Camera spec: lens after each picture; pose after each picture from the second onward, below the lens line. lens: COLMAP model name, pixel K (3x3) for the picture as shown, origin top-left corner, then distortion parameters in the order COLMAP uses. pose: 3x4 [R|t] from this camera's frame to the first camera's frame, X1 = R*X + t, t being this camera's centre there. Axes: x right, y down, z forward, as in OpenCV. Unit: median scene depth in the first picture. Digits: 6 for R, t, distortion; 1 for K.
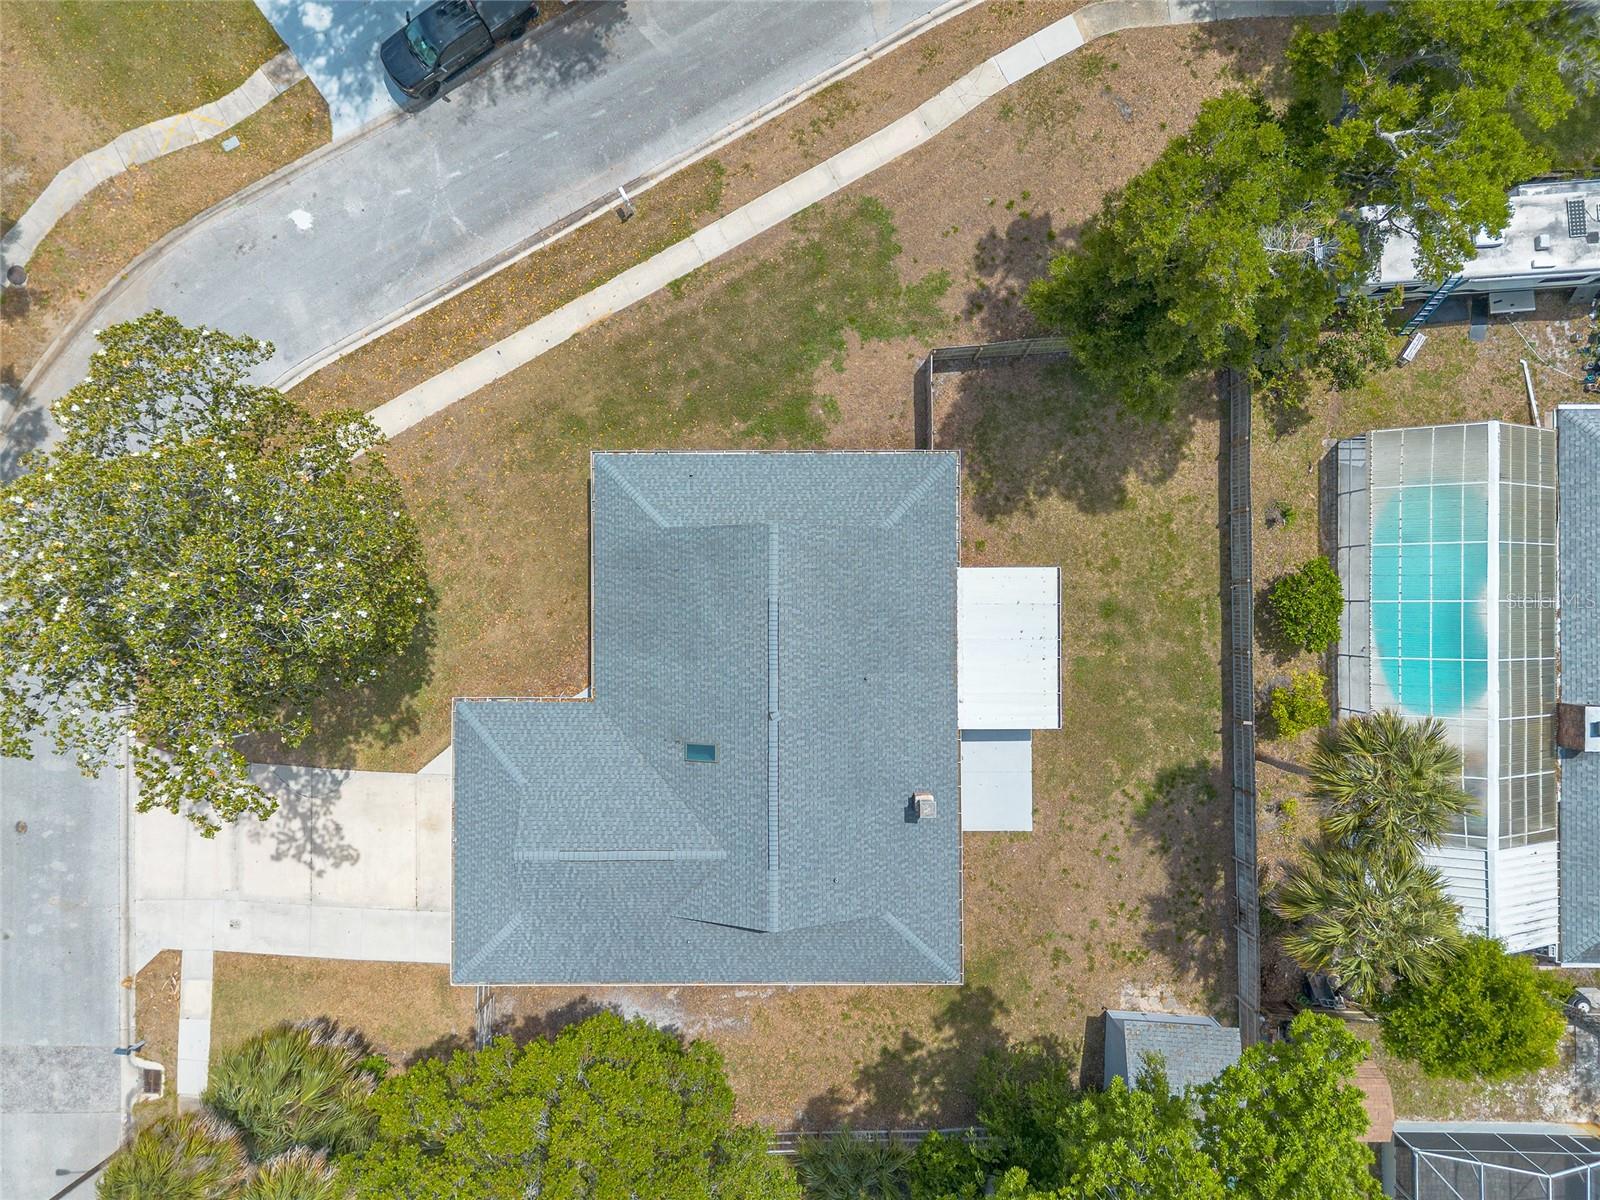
lens RADIAL K [[1124.0, 0, 800.9], [0, 1124.0, 609.7], [0, 0, 1]] dist [0.080500, -0.087102]
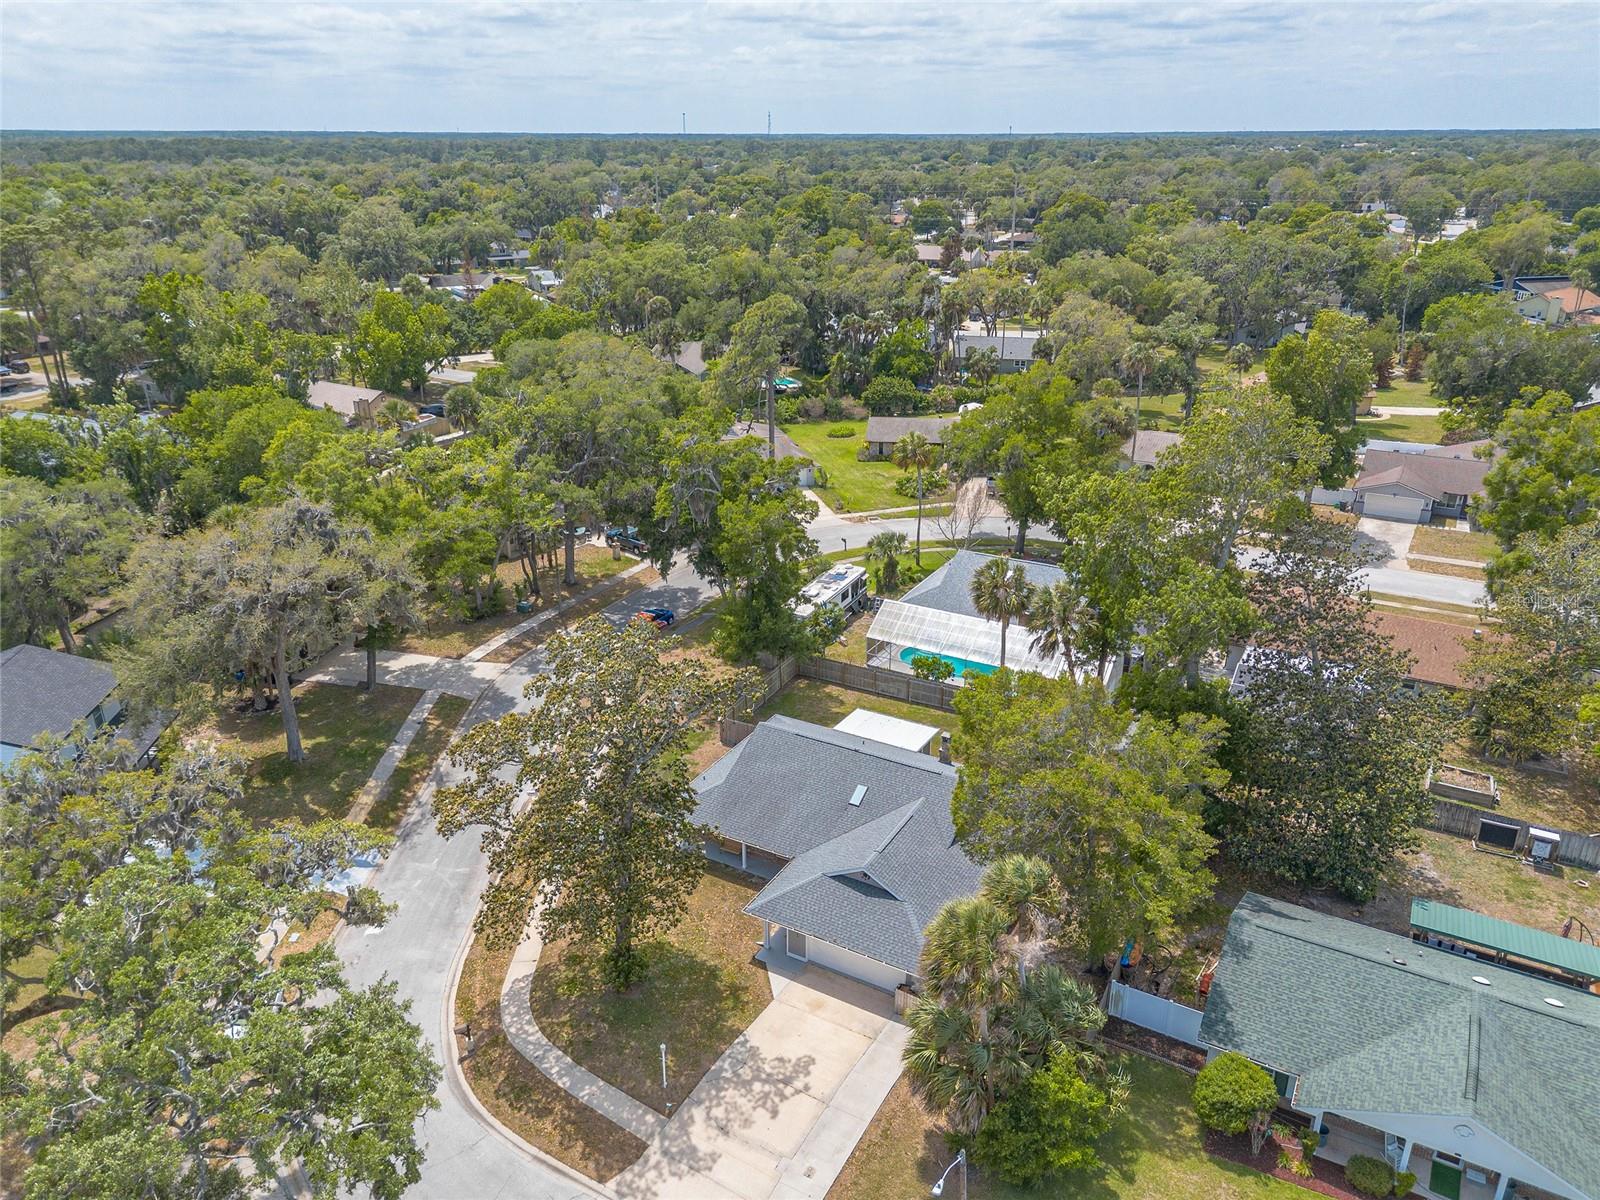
lens RADIAL K [[1139.2, 0, 793.3], [0, 1139.2, 598.2], [0, 0, 1]] dist [0.078079, -0.091815]
pose [[0.502037, -0.317258, 0.804553, -1.172073], [0.864821, 0.191234, -0.464235, 0.645889], [-0.006575, 0.928858, 0.370378, 0.133716]]
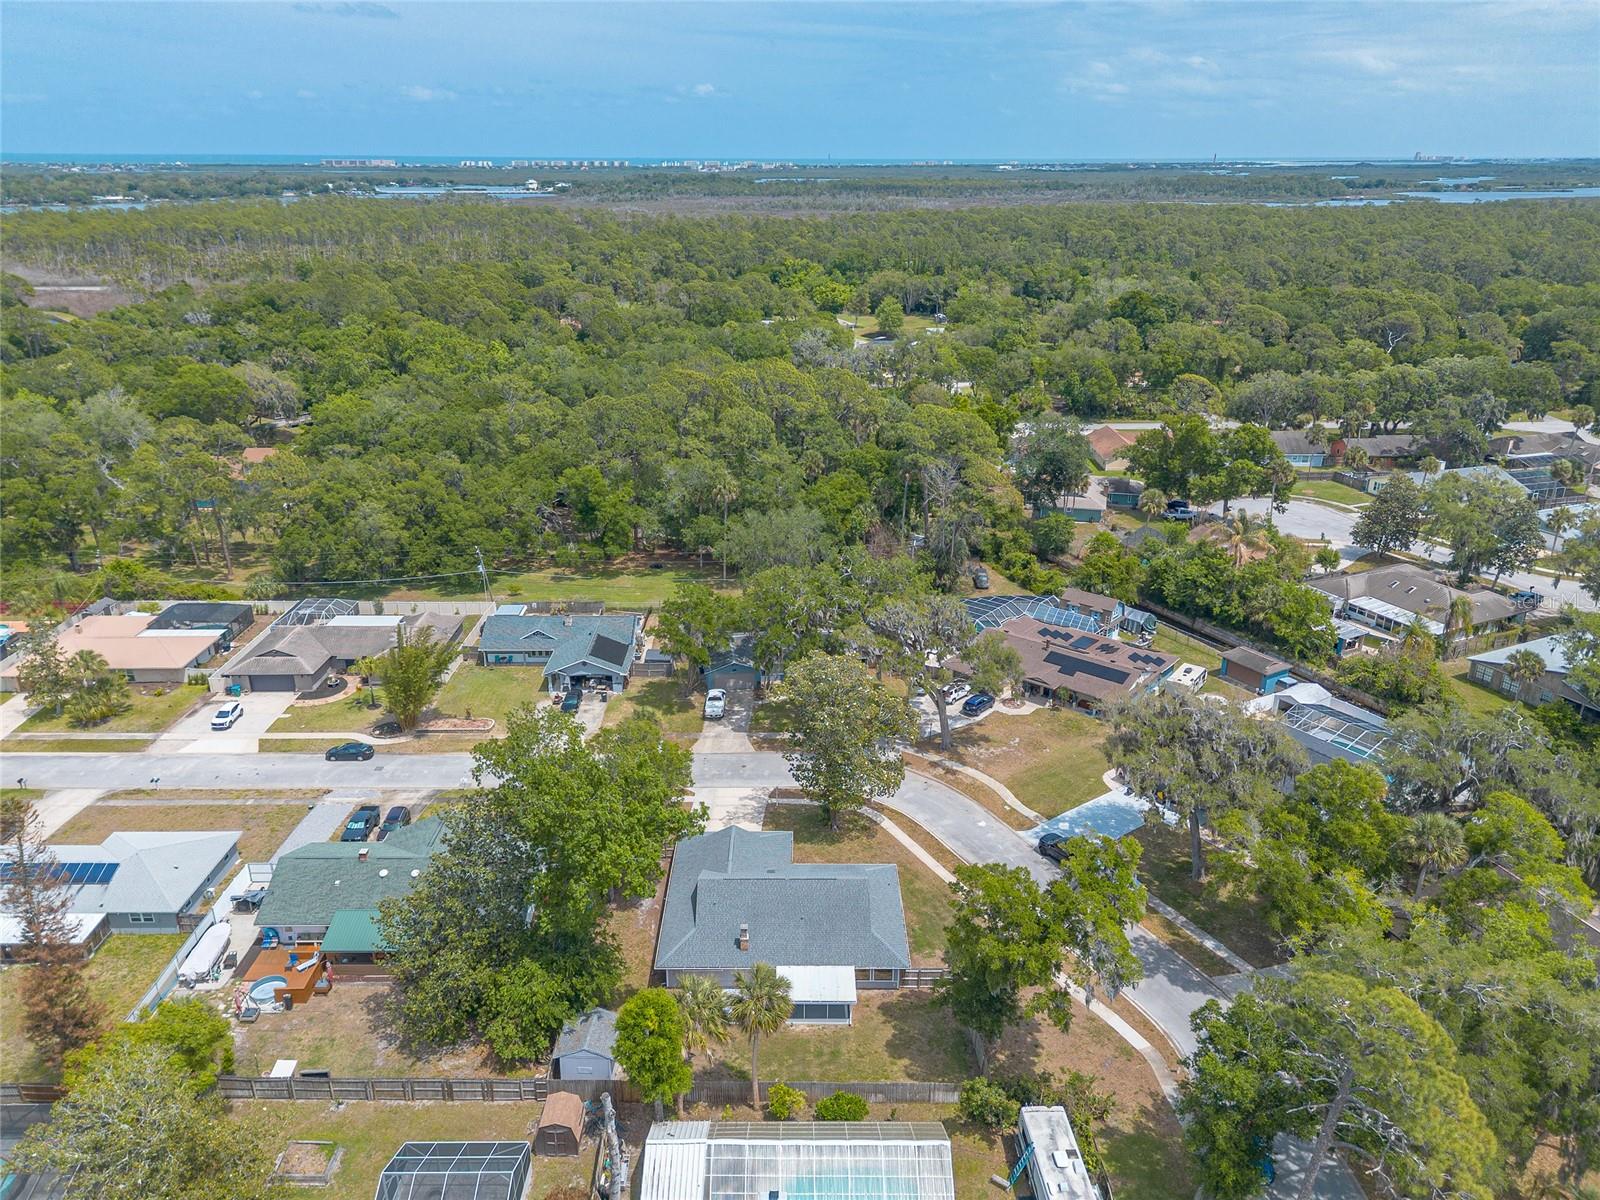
lens RADIAL K [[1124.0, 0, 800.9], [0, 1124.0, 609.7], [0, 0, 1]] dist [0.080500, -0.087102]
pose [[0.002075, 0.375941, -0.926641, 1.682294], [-0.999988, 0.004919, -0.000244, 0.050950], [0.004466, 0.926630, 0.375947, -0.360453]]
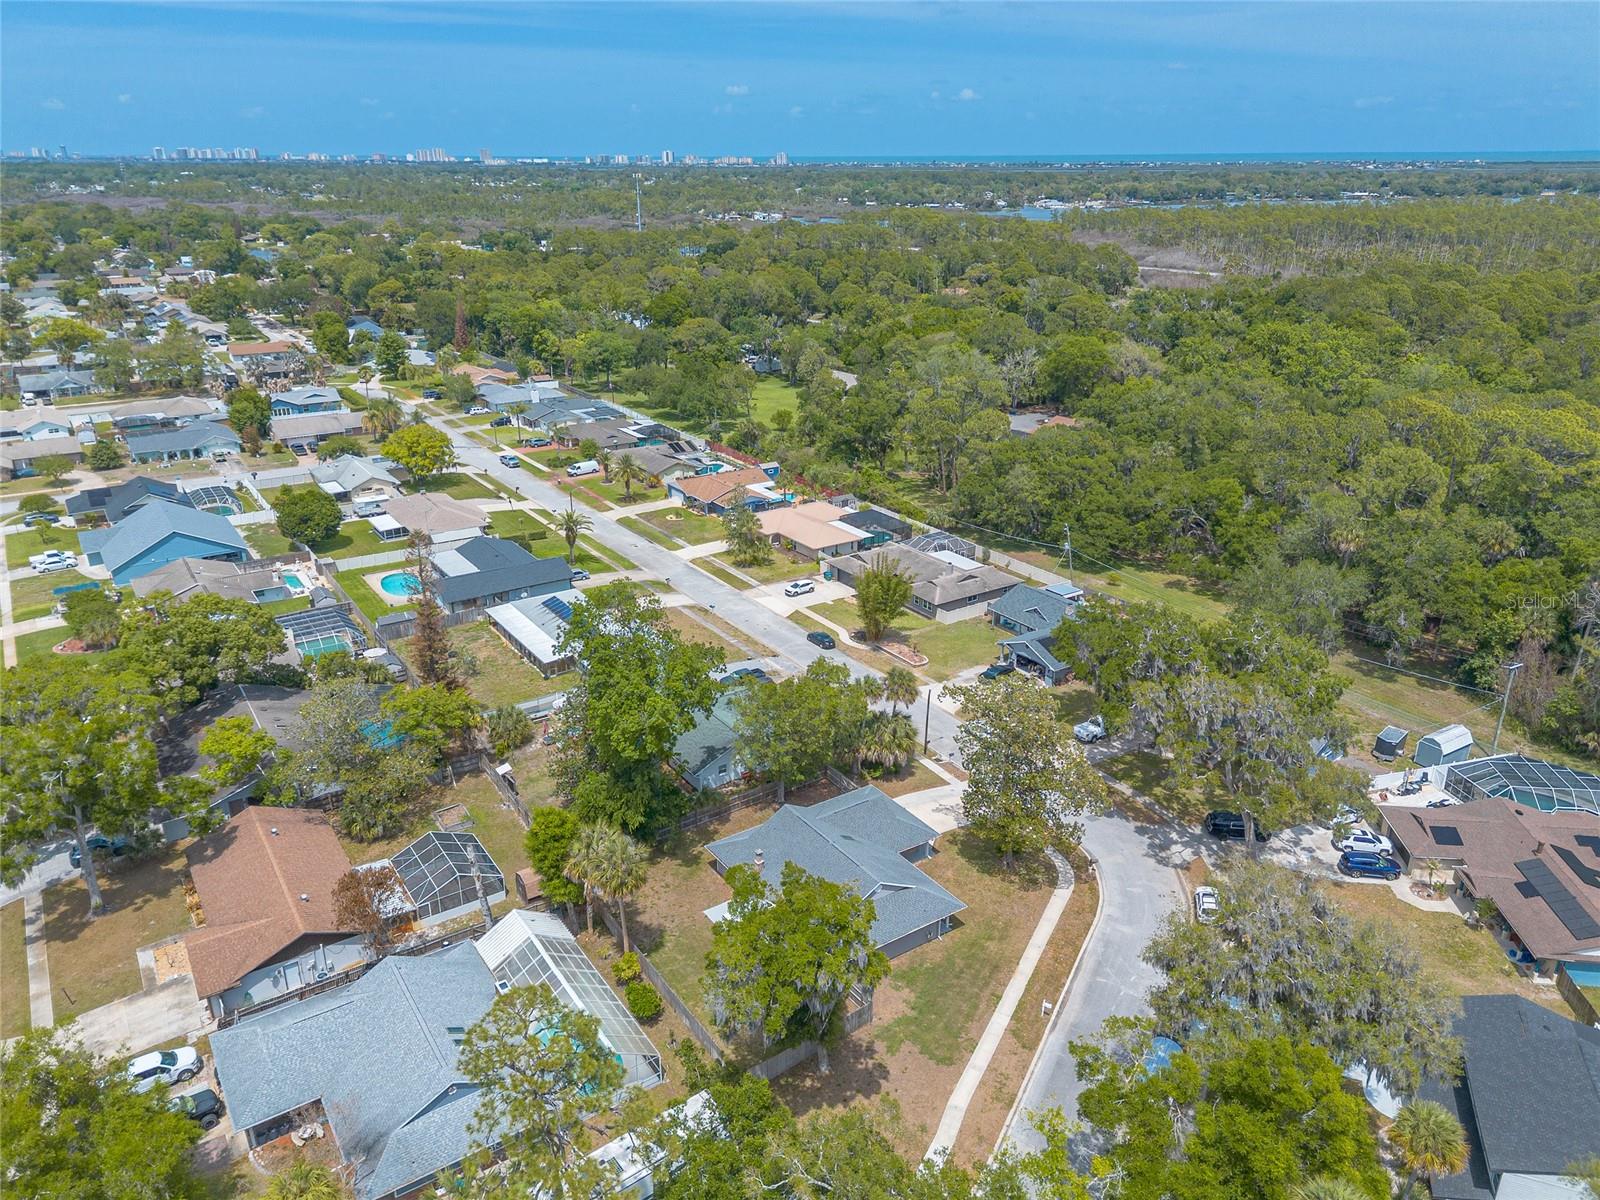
lens RADIAL K [[1124.0, 0, 800.9], [0, 1124.0, 609.7], [0, 0, 1]] dist [0.080500, -0.087102]
pose [[-0.829383, 0.214963, -0.515670, 1.031040], [-0.558588, -0.302226, 0.772424, -1.398114], [0.010194, 0.928682, 0.370737, -0.344975]]
